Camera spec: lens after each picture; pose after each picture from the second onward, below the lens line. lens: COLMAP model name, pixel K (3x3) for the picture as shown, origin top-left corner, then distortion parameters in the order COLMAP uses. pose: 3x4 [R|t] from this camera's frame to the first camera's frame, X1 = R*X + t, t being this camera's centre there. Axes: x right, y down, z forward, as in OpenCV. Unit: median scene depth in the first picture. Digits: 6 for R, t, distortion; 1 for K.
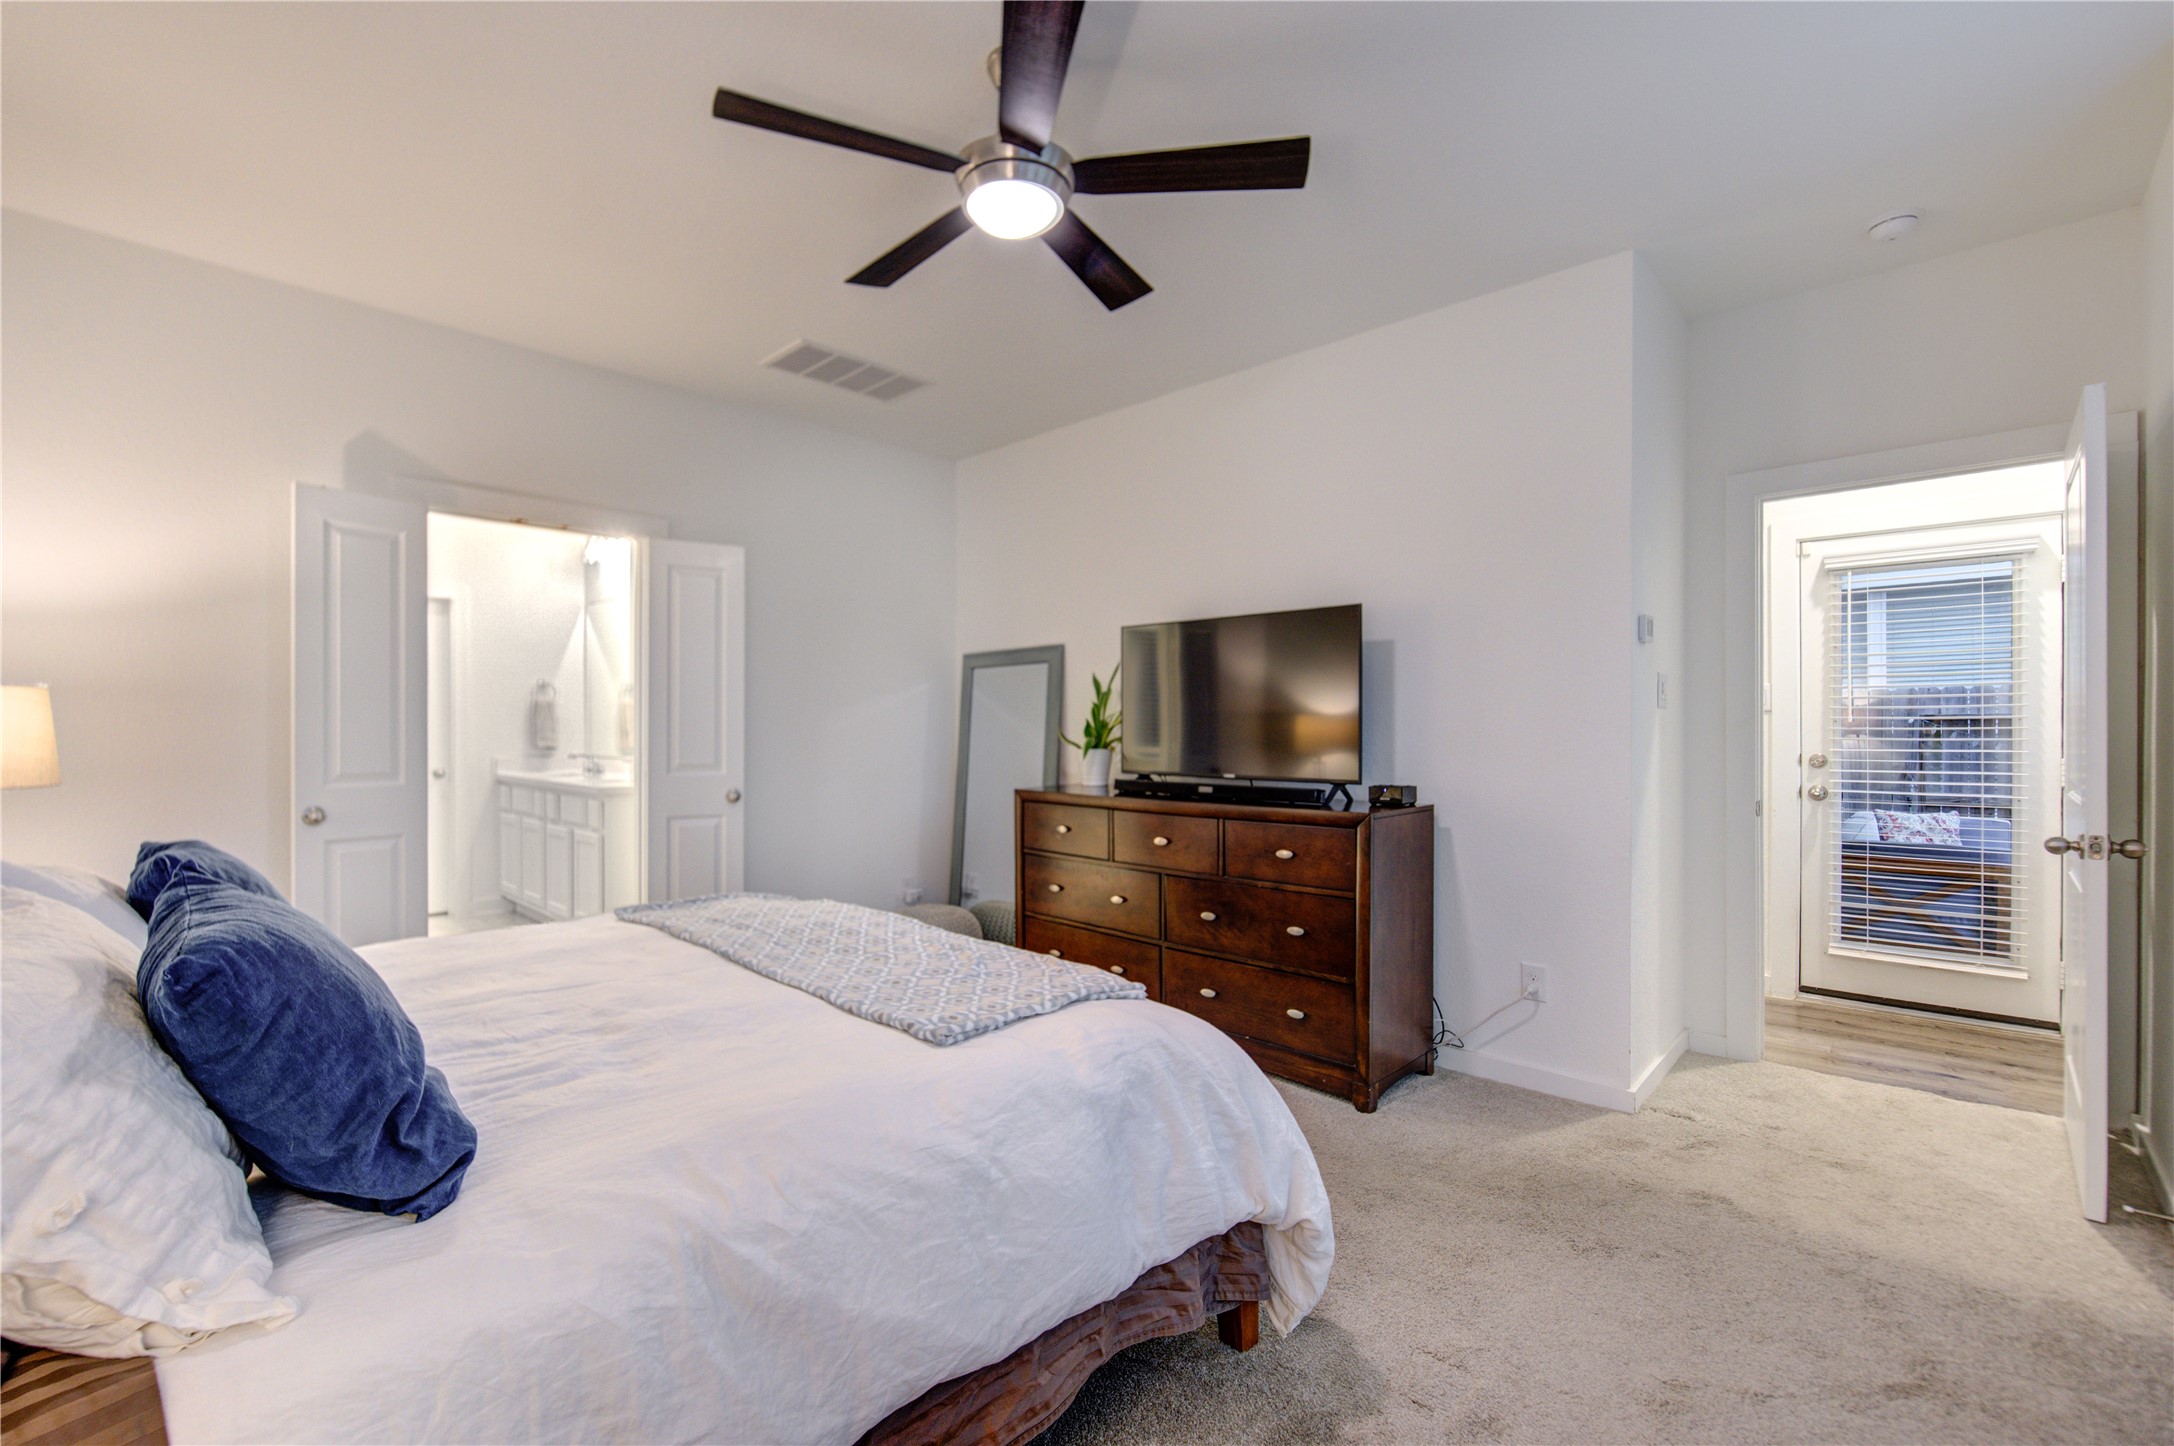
lens RADIAL K [[905.5, 0, 1077.1], [0, 905.5, 732.7], [0, 0, 1]] dist [-0.007504, -0.001067]
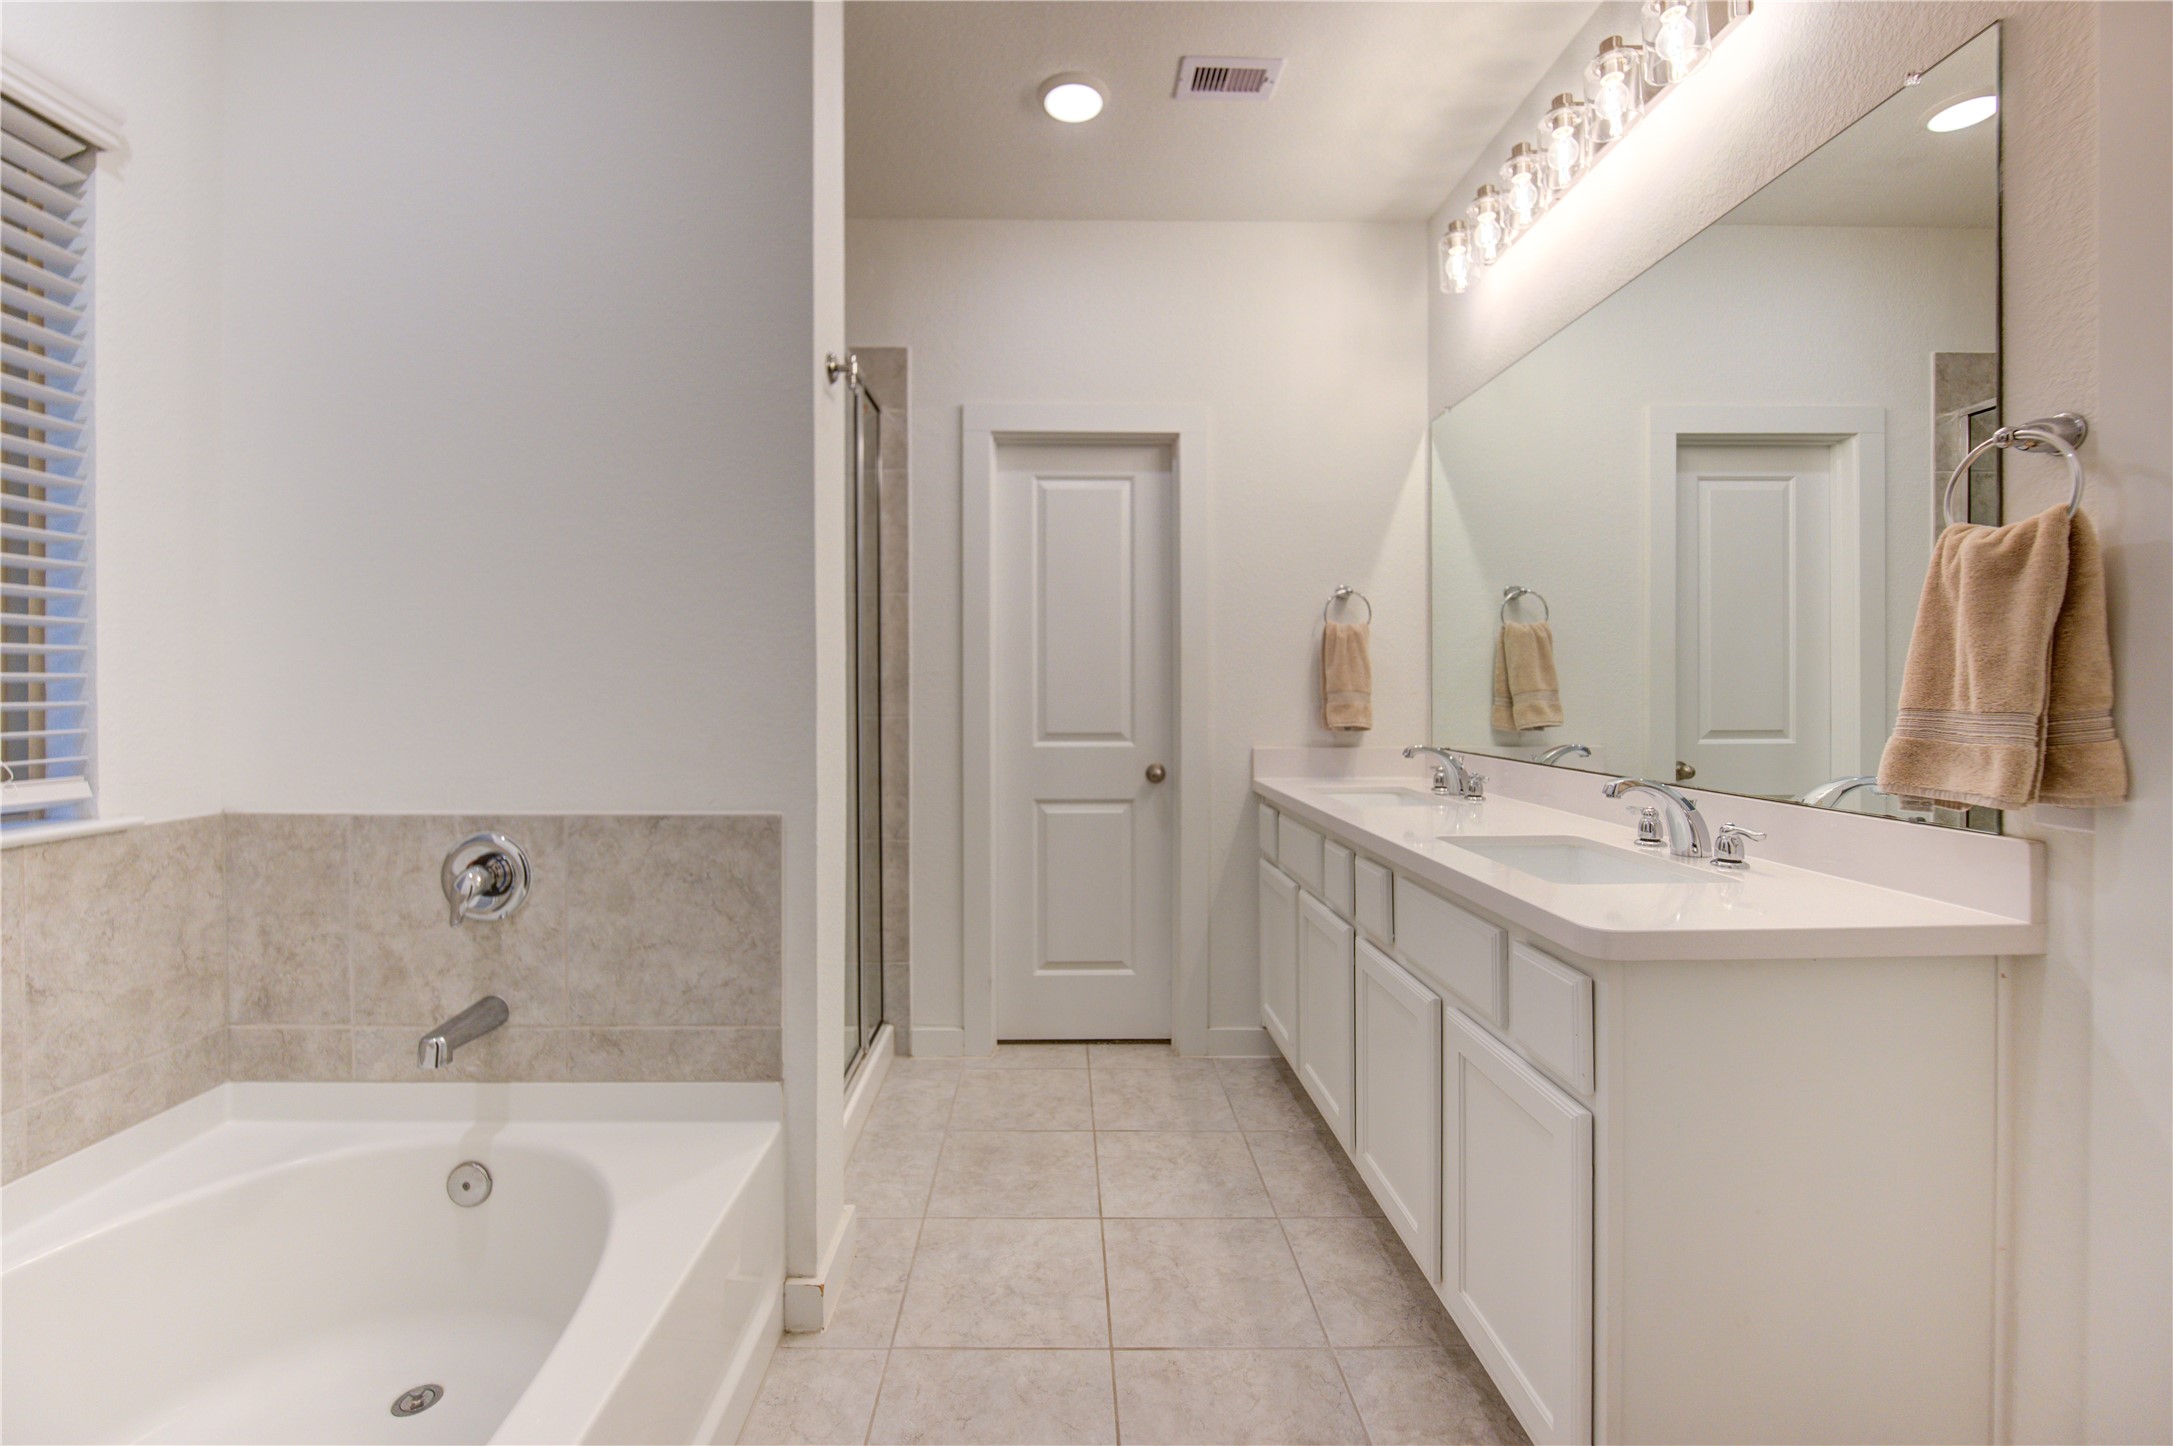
lens RADIAL K [[905.1, 0, 1080.7], [0, 905.1, 688.1], [0, 0, 1]] dist [-0.007504, -0.001067]
pose [[0.703023, 0.011842, -0.711069, -0.548786], [-0.011343, 0.999921, 0.005438, -0.008235], [0.711077, 0.004243, 0.703102, 0.889926]]
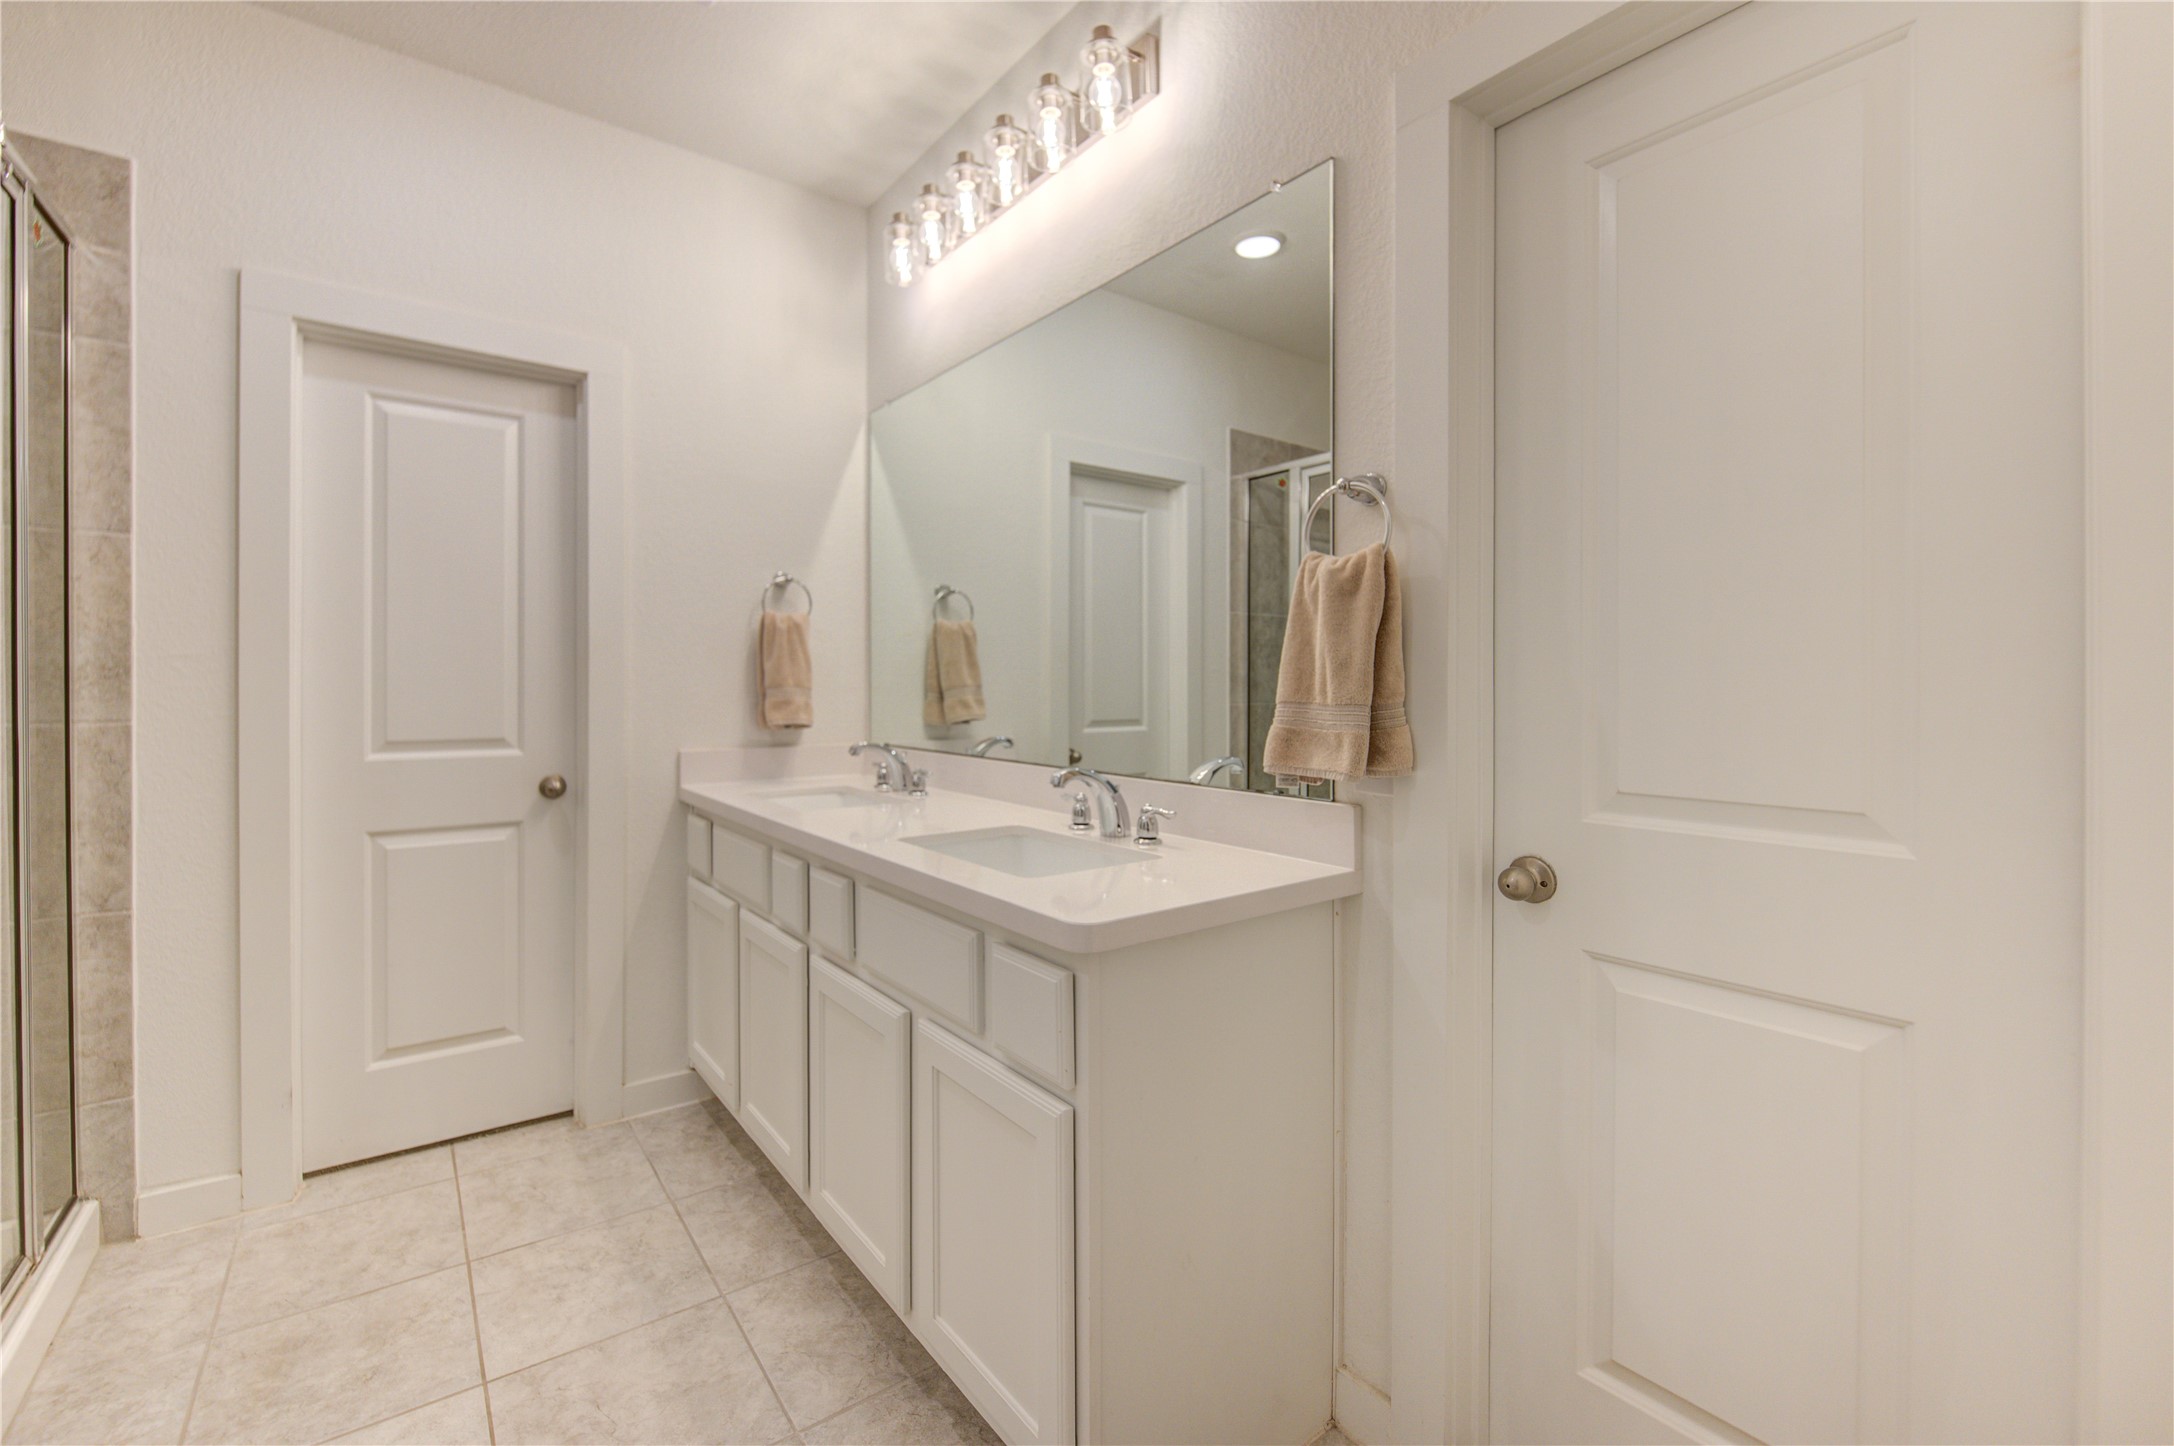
lens RADIAL K [[905.5, 0, 1051.5], [0, 905.5, 687.1], [0, 0, 1]] dist [-0.007504, -0.001067]
pose [[0.982940, 0.017335, -0.183110, -0.598190], [-0.017566, 0.999846, 0.000364, -0.007281], [0.183088, 0.002859, 0.983092, 0.926156]]
